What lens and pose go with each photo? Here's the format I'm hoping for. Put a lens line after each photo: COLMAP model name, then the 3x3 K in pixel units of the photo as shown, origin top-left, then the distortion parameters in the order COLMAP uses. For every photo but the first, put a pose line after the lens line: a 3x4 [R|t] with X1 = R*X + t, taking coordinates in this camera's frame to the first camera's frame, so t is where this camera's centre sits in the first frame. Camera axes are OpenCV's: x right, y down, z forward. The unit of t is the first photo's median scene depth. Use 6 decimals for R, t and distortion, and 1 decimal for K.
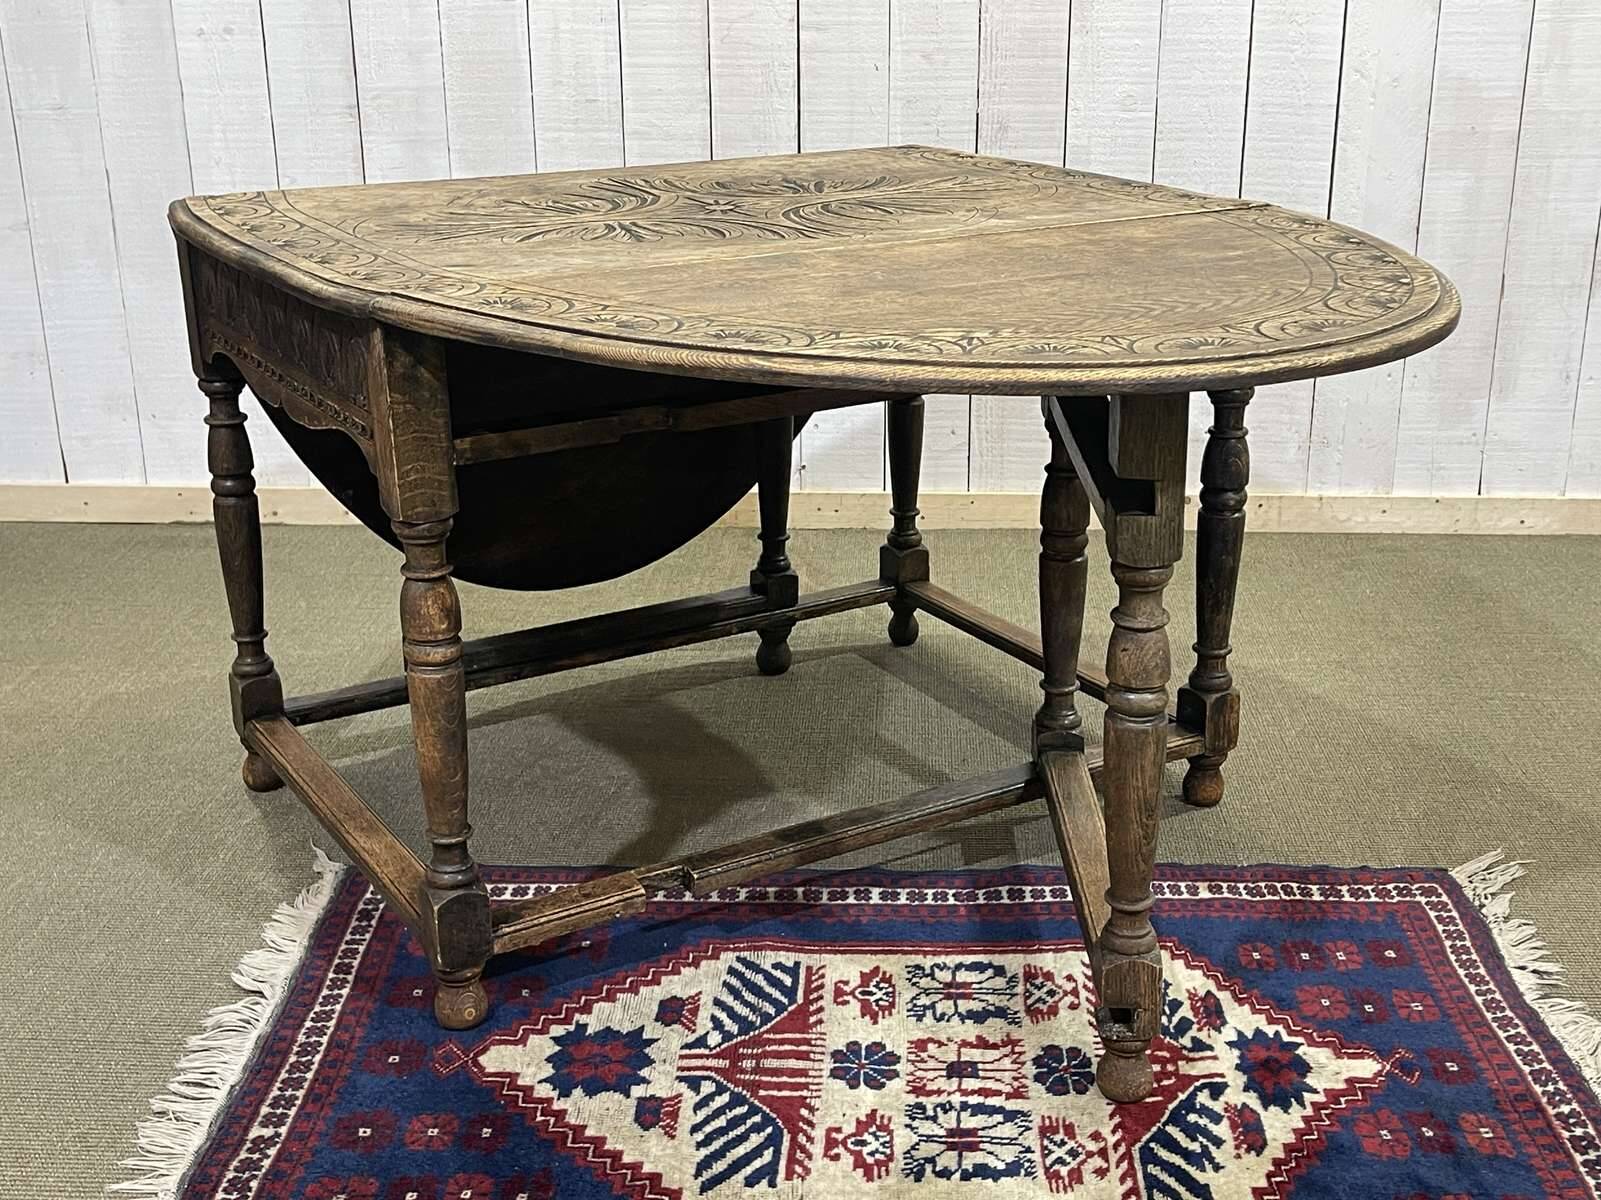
lens RADIAL K [[1965.2, 0, 811.4], [0, 1965.2, 607.1], [0, 0, 1]] dist [0.141391, -0.402410]
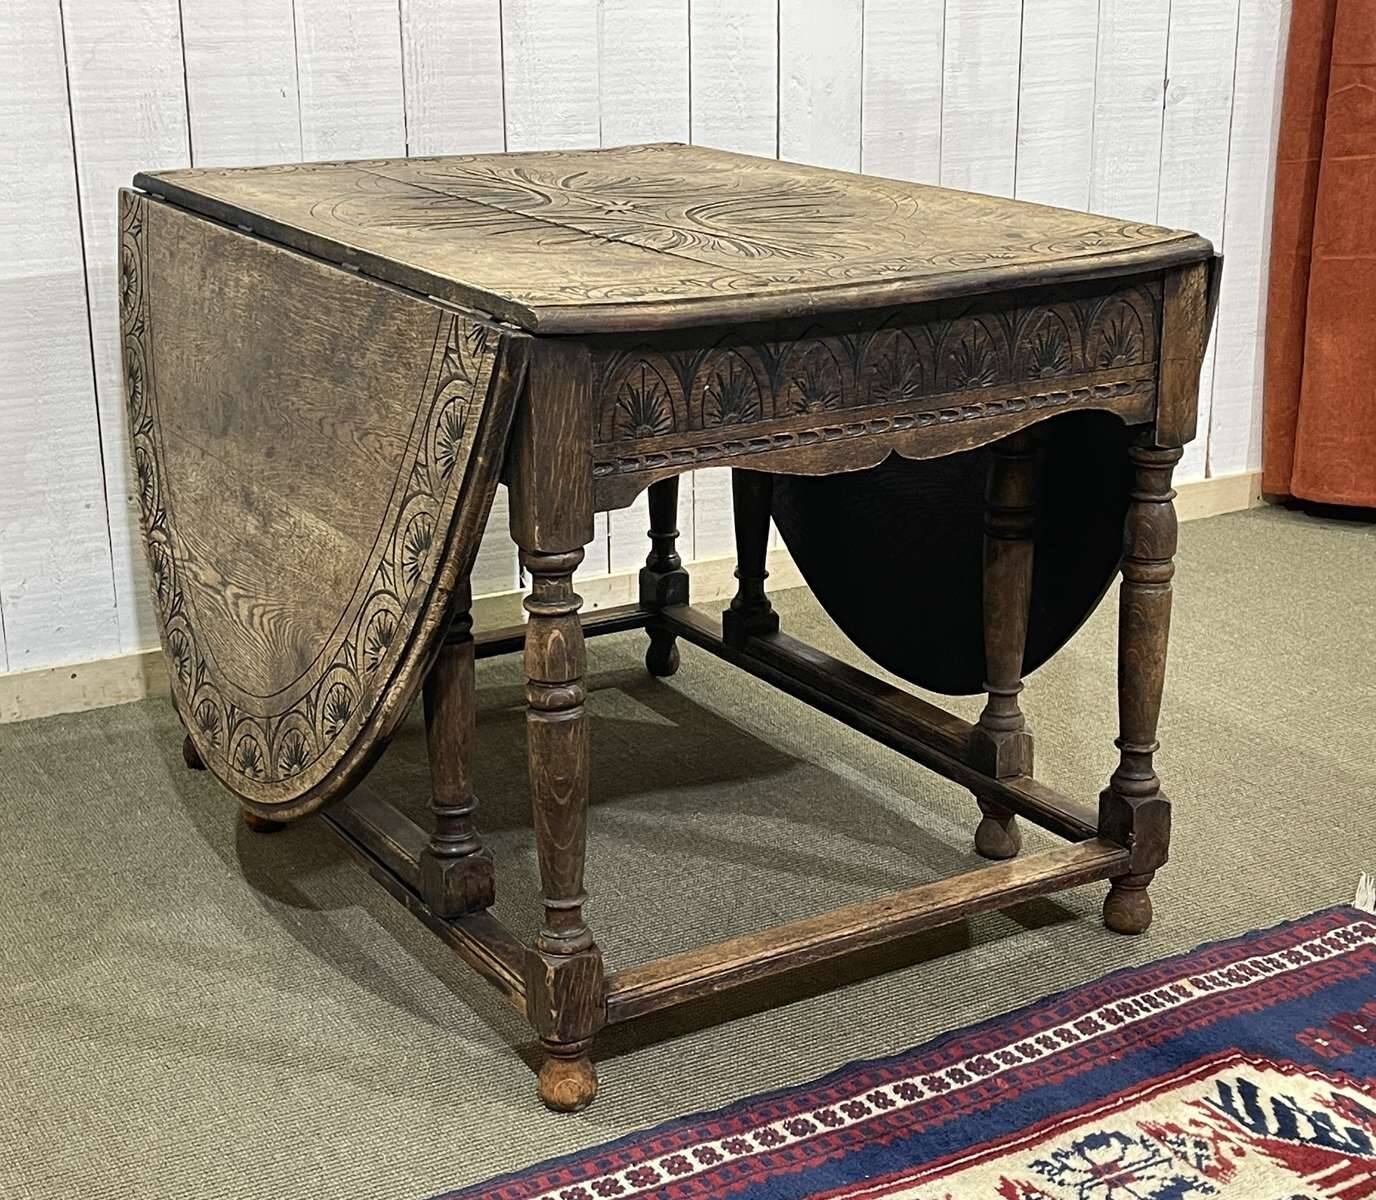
lens RADIAL K [[2260.8, 0, 733.5], [0, 2260.8, 597.6], [0, 0, 1]] dist [0.163091, -0.587972]
pose [[0.838891, -0.157743, 0.520941, -0.324964], [0.178602, 0.983867, 0.010310, -0.052034], [-0.514163, 0.084392, 0.853531, 0.148689]]
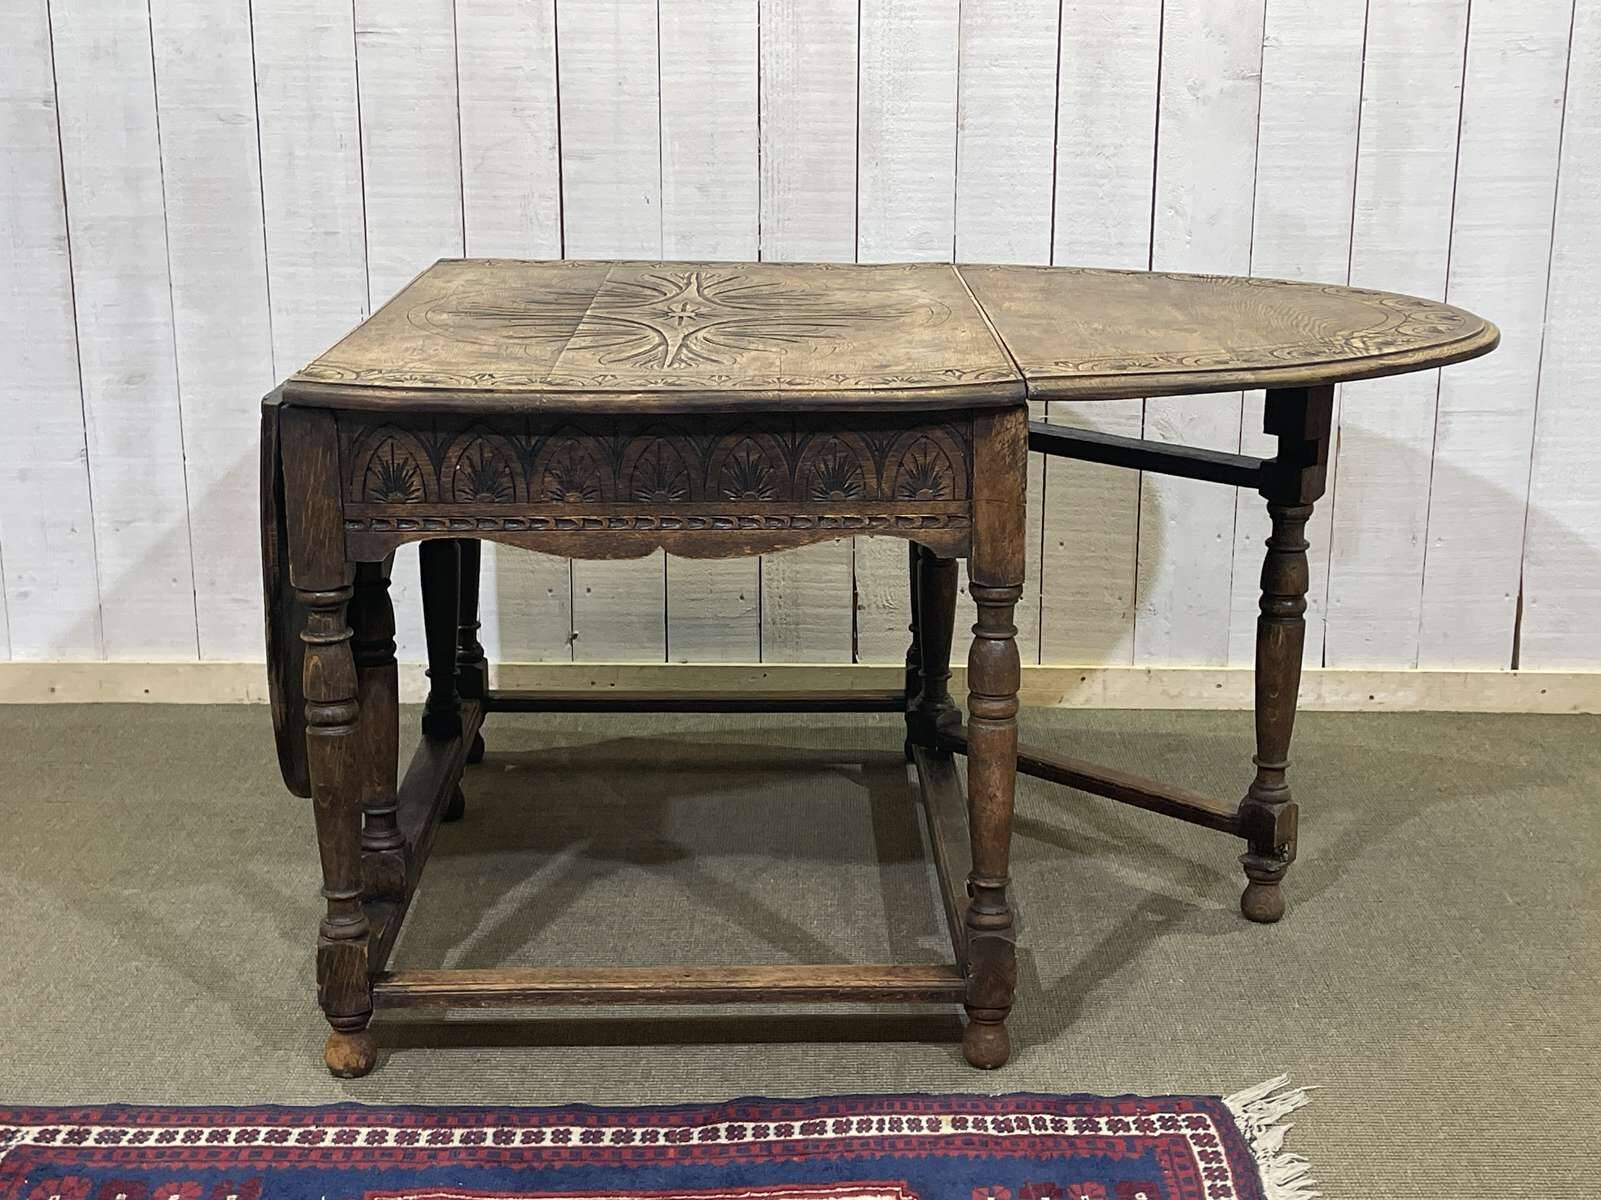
lens RADIAL K [[2244.9, 0, 800.5], [0, 2244.9, 600.0], [0, 0, 1]] dist [0.187770, -0.699814]
pose [[0.999257, -0.001818, 0.038492, 0.063124], [0.004802, 0.996975, -0.077568, -0.008904], [-0.038234, 0.077696, 0.996244, -0.019524]]
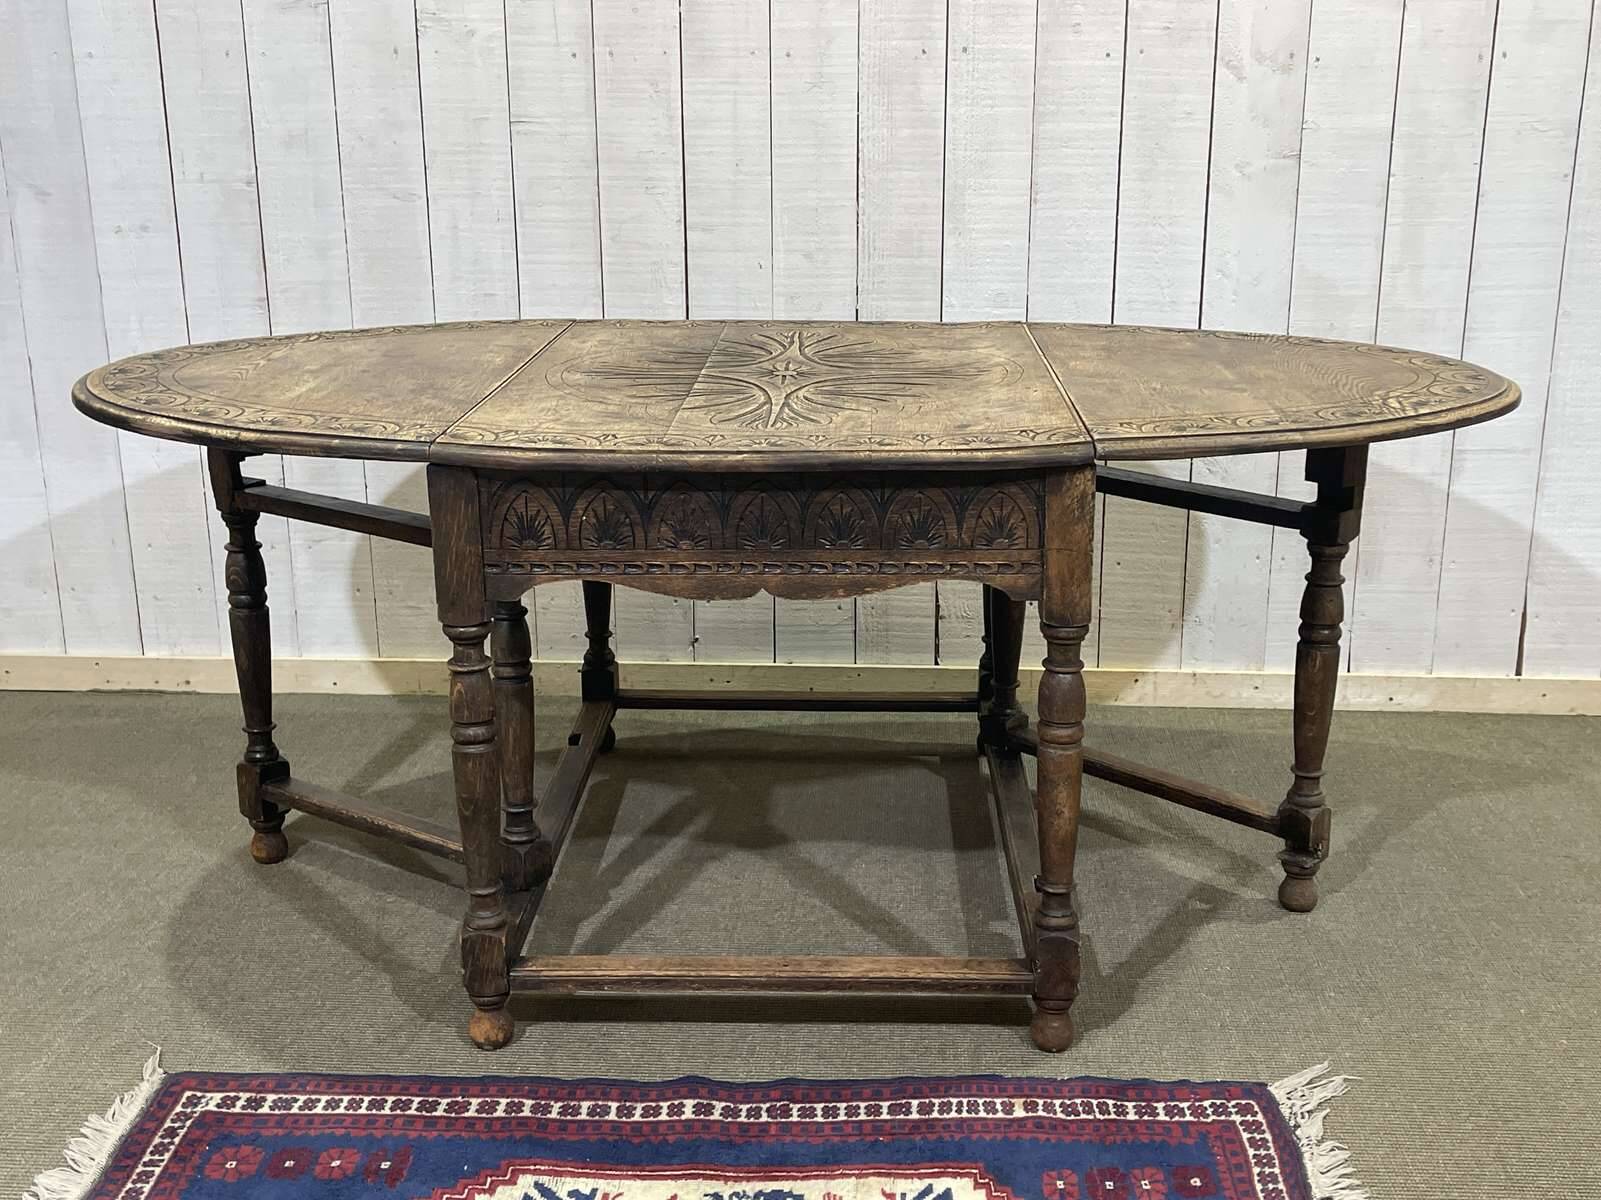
lens RADIAL K [[1830.3, 0, 803.6], [0, 1830.3, 594.8], [0, 0, 1]] dist [0.131958, -0.366126]
pose [[0.999937, 0.004312, -0.010328, 0.067151], [-0.004959, 0.997977, -0.063389, -0.036831], [0.010034, 0.063437, 0.997935, 0.040162]]
